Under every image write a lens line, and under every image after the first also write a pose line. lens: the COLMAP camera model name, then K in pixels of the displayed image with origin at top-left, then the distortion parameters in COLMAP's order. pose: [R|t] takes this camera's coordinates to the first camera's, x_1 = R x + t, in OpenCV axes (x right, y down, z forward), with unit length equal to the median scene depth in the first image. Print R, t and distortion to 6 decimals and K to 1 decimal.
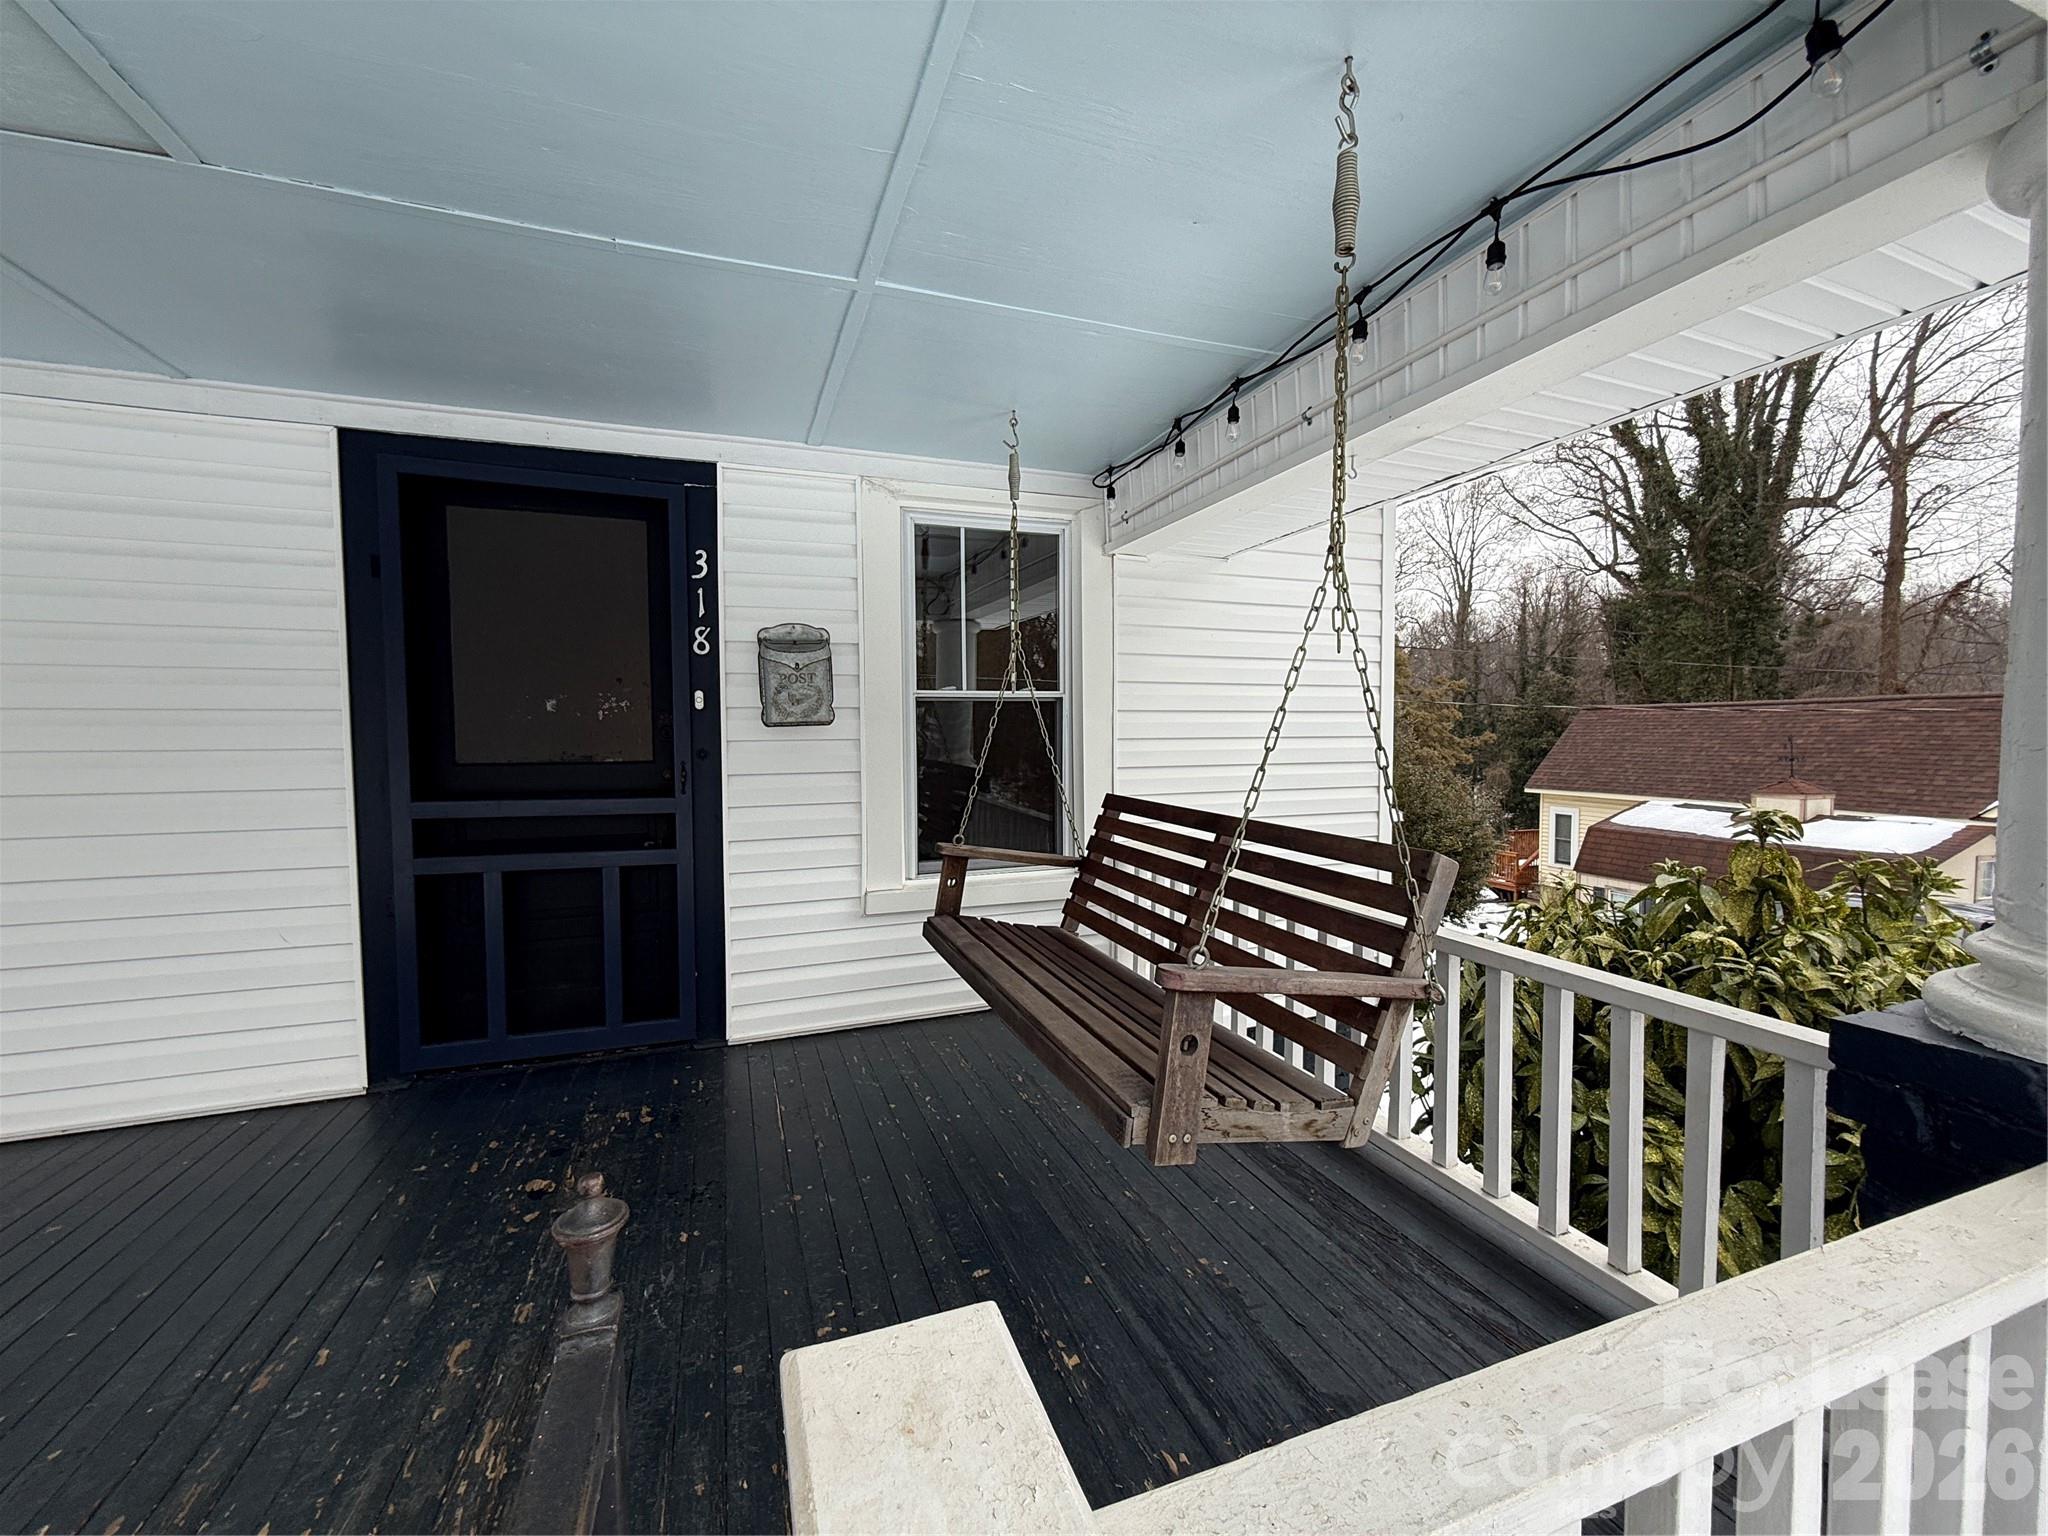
lens RADIAL K [[811.6, 0, 1030.4], [0, 811.6, 763.2], [0, 0, 1]] dist [0.002138, 0.000051]
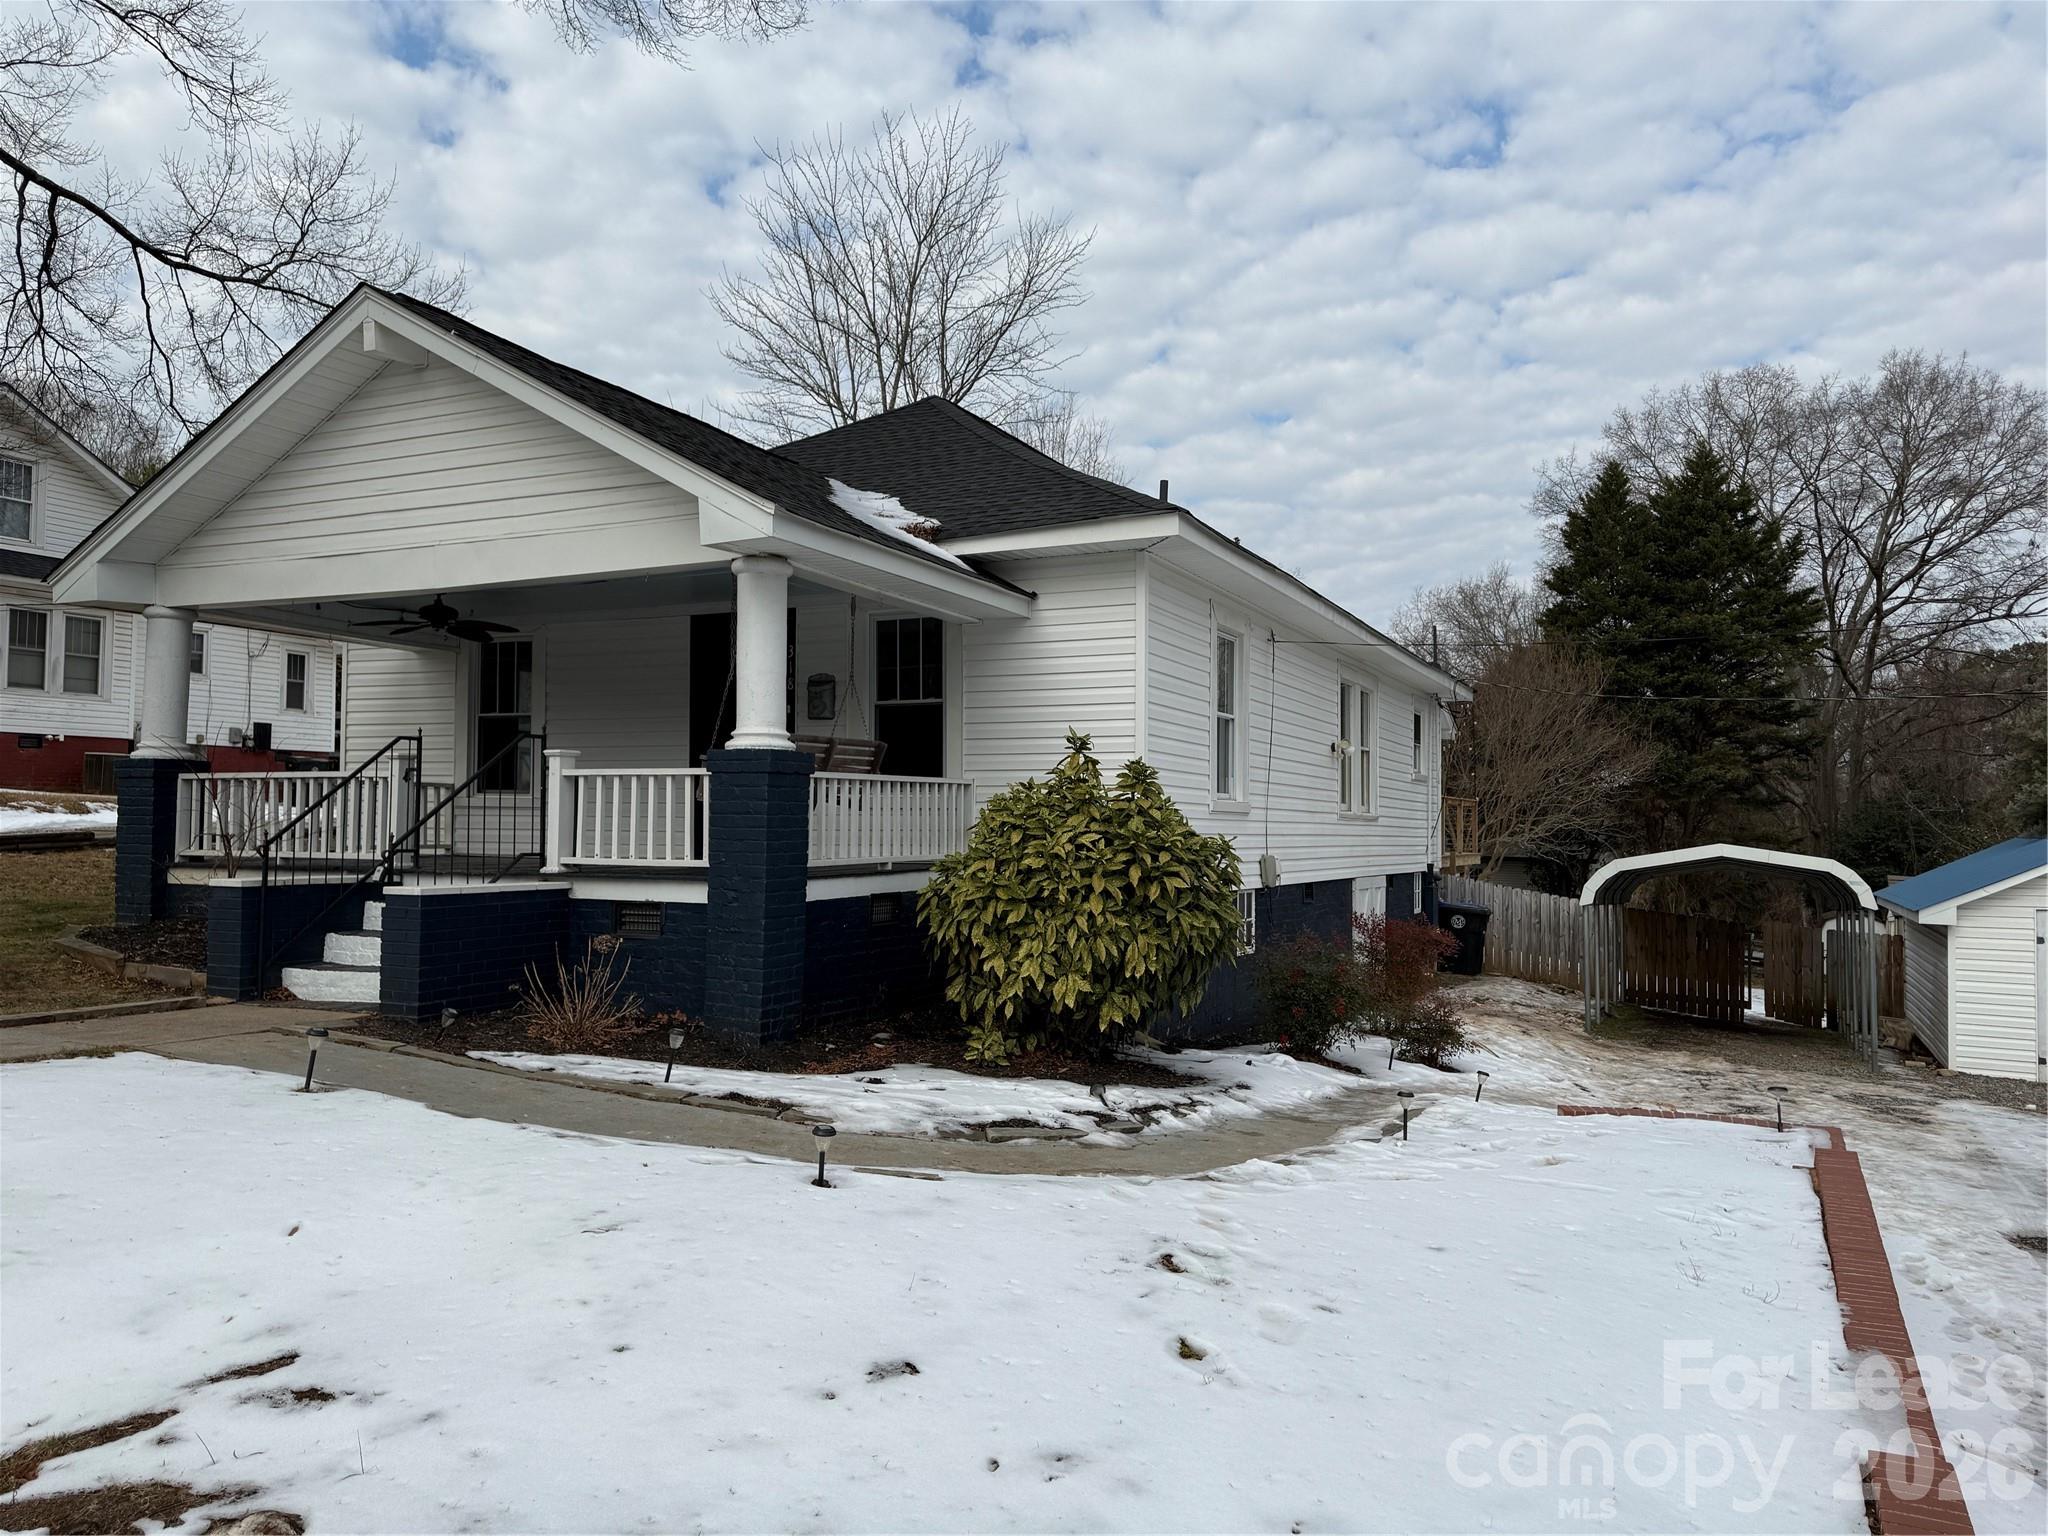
lens RADIAL K [[1451.5, 0, 1029.0], [0, 1451.5, 772.3], [0, 0, 1]] dist [0.040895, -0.005492]
pose [[0.705099, -0.014625, -0.708958, 2.966573], [-0.043796, 0.996980, -0.064125, 0.333811], [0.707755, 0.076265, 0.702329, -1.393239]]
